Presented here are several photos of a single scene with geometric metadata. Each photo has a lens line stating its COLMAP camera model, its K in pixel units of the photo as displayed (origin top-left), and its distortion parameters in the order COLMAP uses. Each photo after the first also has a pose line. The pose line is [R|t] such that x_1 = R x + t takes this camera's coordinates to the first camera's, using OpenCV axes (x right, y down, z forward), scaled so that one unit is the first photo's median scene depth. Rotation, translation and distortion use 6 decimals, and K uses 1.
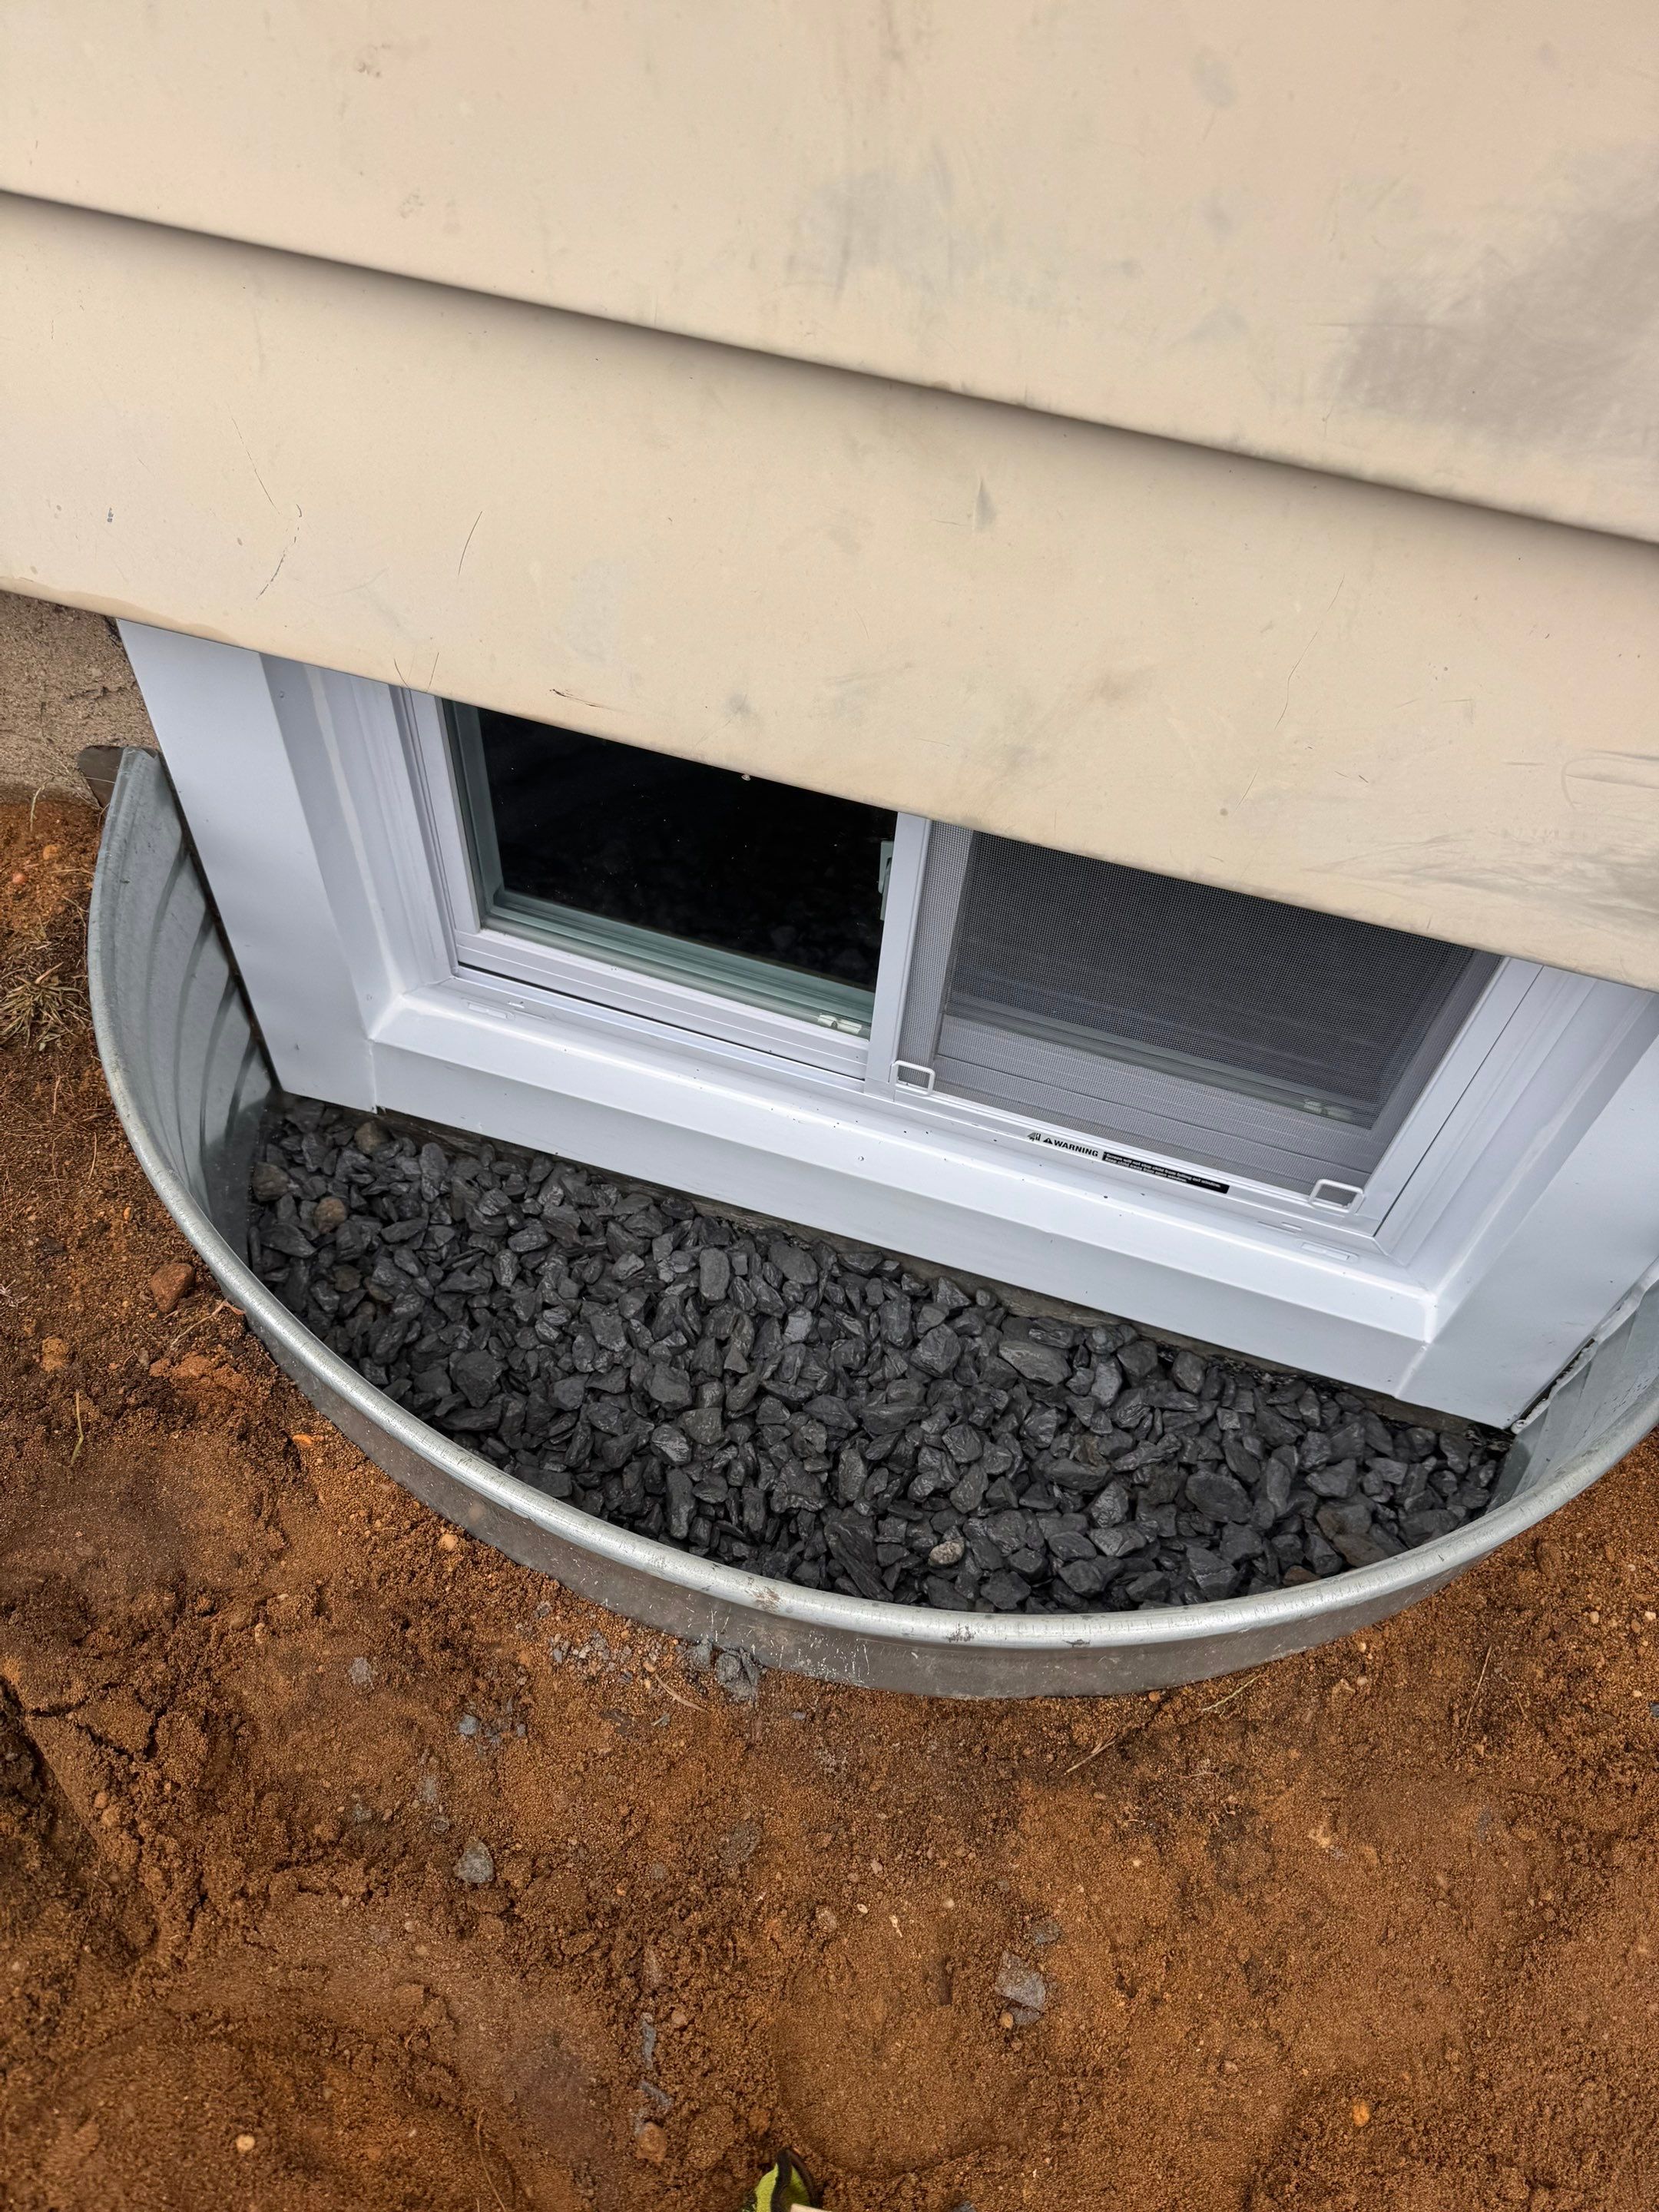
lens RADIAL K [[1508.1, 0, 836.7], [0, 1508.1, 1108.9], [0, 0, 1]] dist [-0.047297, 0.018741]
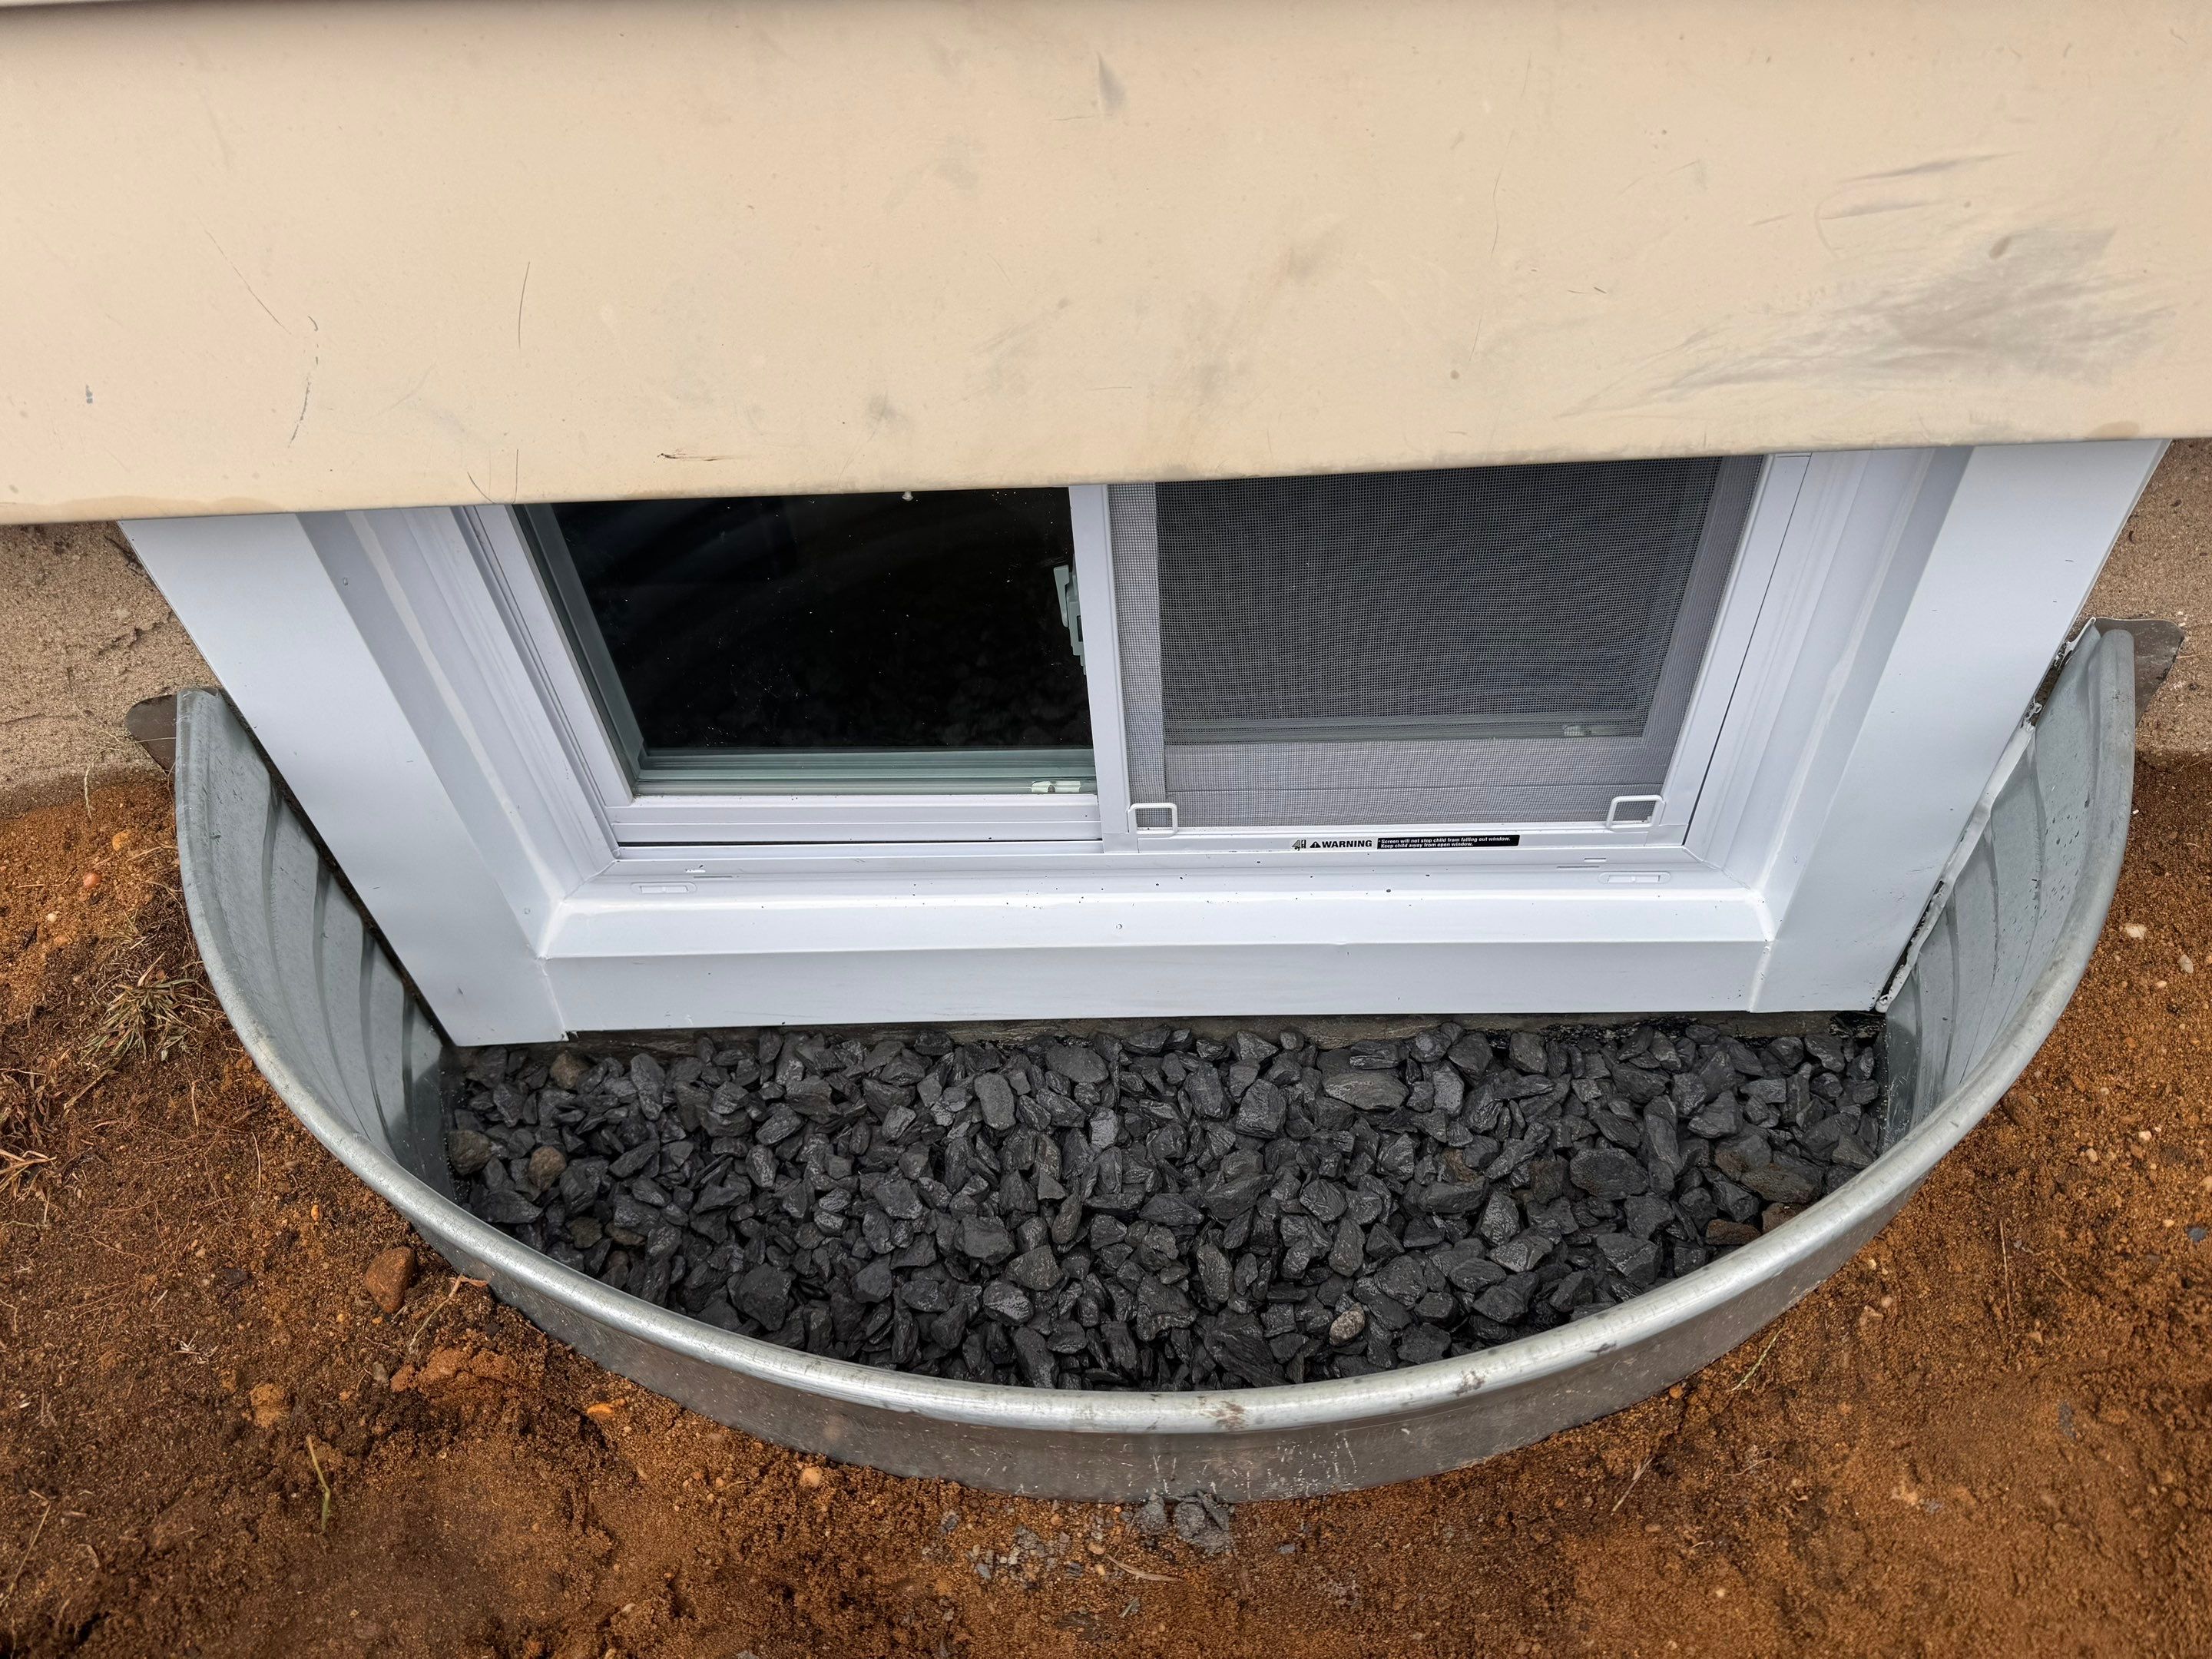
lens RADIAL K [[1508.1, 0, 1100.7], [0, 1508.1, 835.0], [0, 0, 1]] dist [-0.047297, 0.018741]
pose [[0.956883, -0.276500, 0.089013, -0.070961], [0.282813, 0.956740, -0.068308, 0.046787], [-0.066275, 0.090537, 0.993685, 0.128188]]
